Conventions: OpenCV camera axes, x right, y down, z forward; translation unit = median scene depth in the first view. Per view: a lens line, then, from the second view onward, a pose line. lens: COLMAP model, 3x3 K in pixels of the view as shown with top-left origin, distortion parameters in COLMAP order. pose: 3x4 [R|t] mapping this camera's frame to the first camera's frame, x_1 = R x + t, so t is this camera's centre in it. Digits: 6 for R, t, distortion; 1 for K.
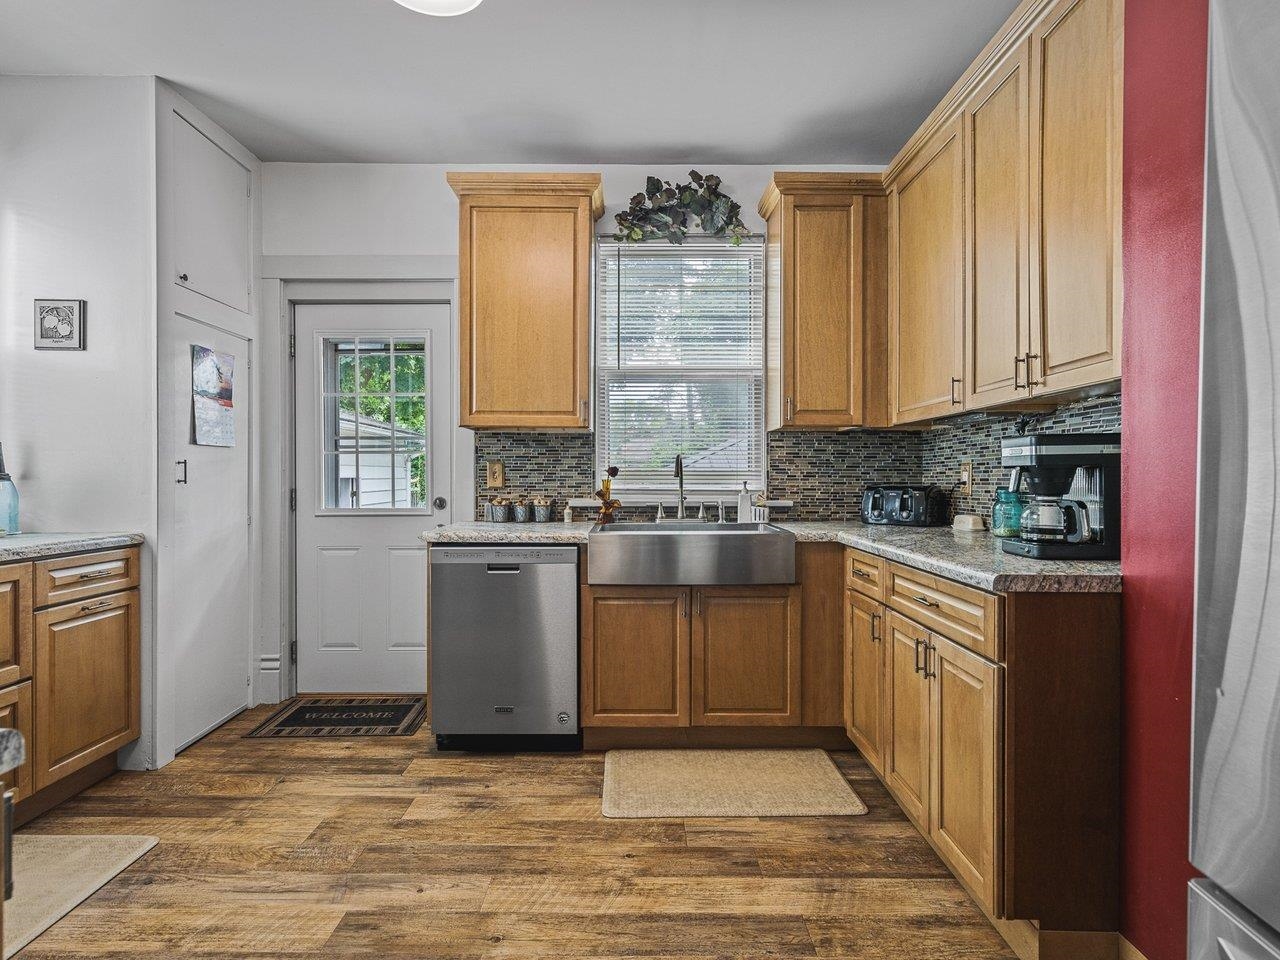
lens RADIAL K [[644.9, 0, 632.4], [0, 644.9, 480.4], [0, 0, 1]] dist [0.007097, -0.000763]
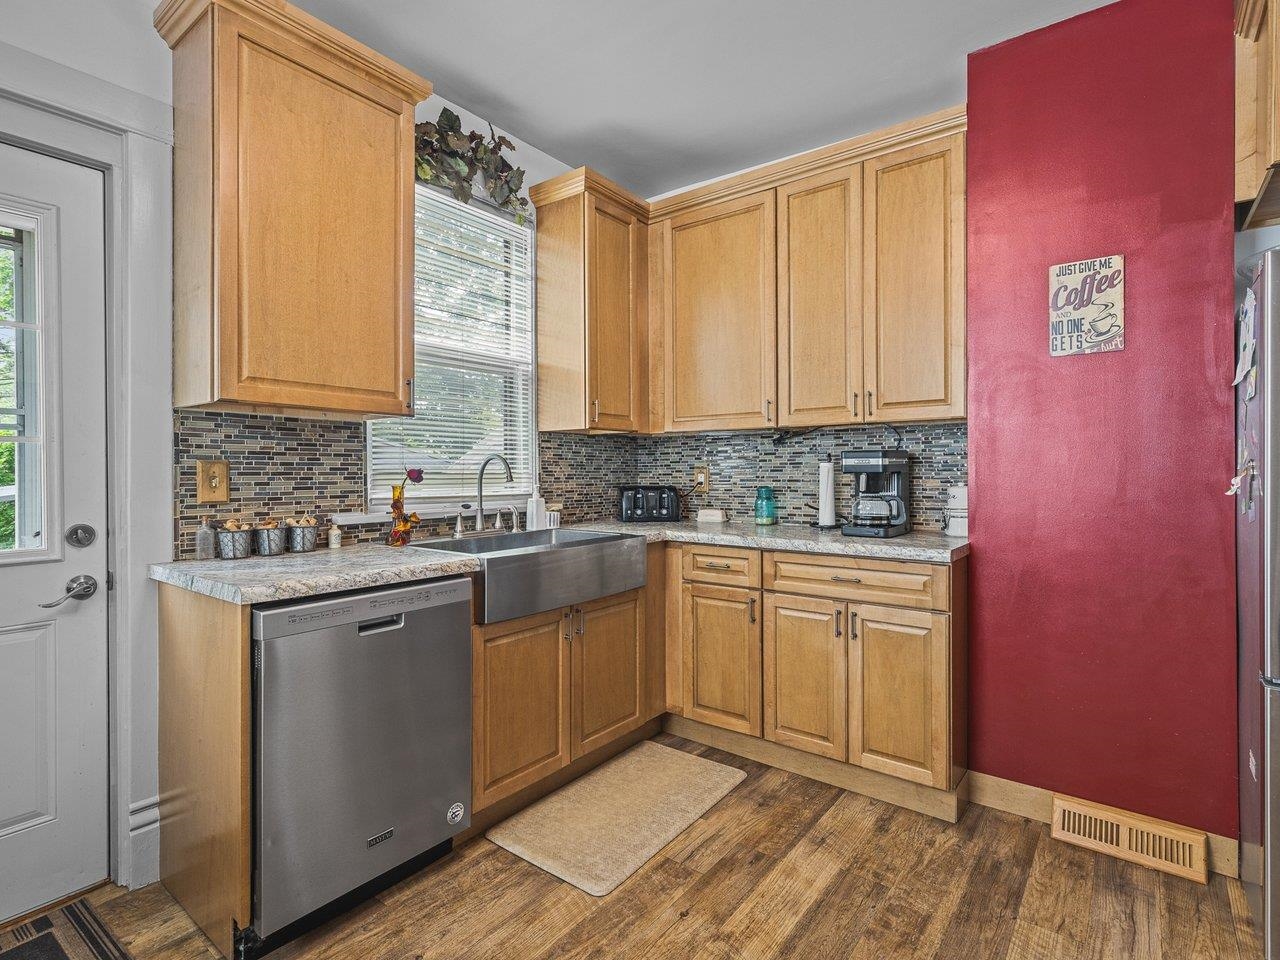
lens RADIAL K [[649.4, 0, 633.0], [0, 649.4, 475.3], [0, 0, 1]] dist [0.005587, -0.000409]
pose [[0.611287, -0.007122, 0.791377, -0.562132], [0.007663, 0.999966, 0.003080, -0.016425], [-0.791372, 0.004181, 0.611321, 0.383431]]
